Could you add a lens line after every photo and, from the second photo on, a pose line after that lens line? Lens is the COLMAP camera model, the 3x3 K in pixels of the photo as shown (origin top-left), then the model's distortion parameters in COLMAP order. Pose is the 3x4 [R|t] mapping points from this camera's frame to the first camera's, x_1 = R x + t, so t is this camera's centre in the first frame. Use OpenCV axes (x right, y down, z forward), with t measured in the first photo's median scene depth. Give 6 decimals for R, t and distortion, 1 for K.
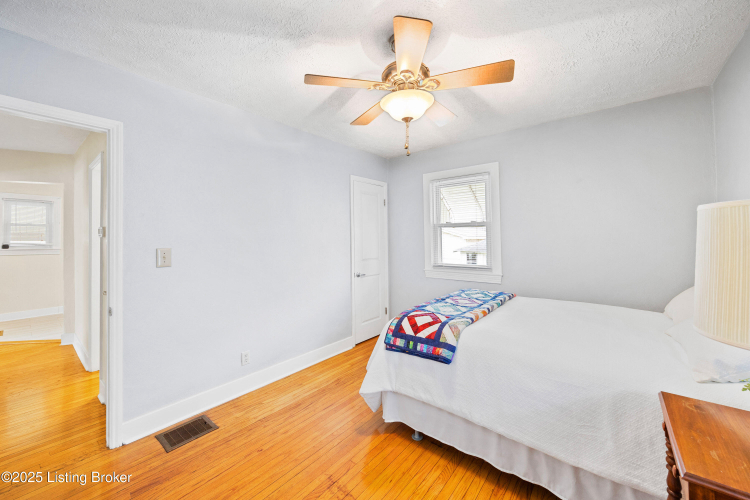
lens RADIAL K [[289.2, 0, 374.0], [0, 289.2, 232.8], [0, 0, 1]] dist [-0.000590, 0.000024]
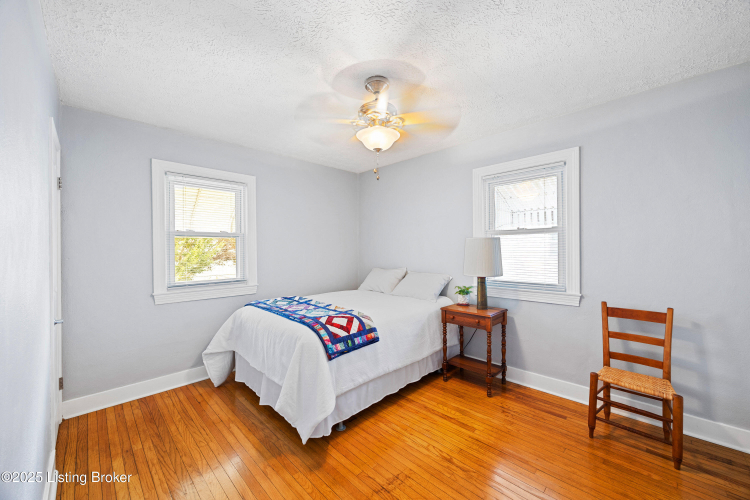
lens RADIAL K [[294.4, 0, 375.0], [0, 294.4, 250.0], [0, 0, 1]] dist [-0.000526, 0.000050]
pose [[0.093000, 0.005828, 0.995649, -1.008905], [-0.012233, 0.999914, -0.004710, 0.031933], [-0.995591, -0.011742, 0.093064, 0.811409]]
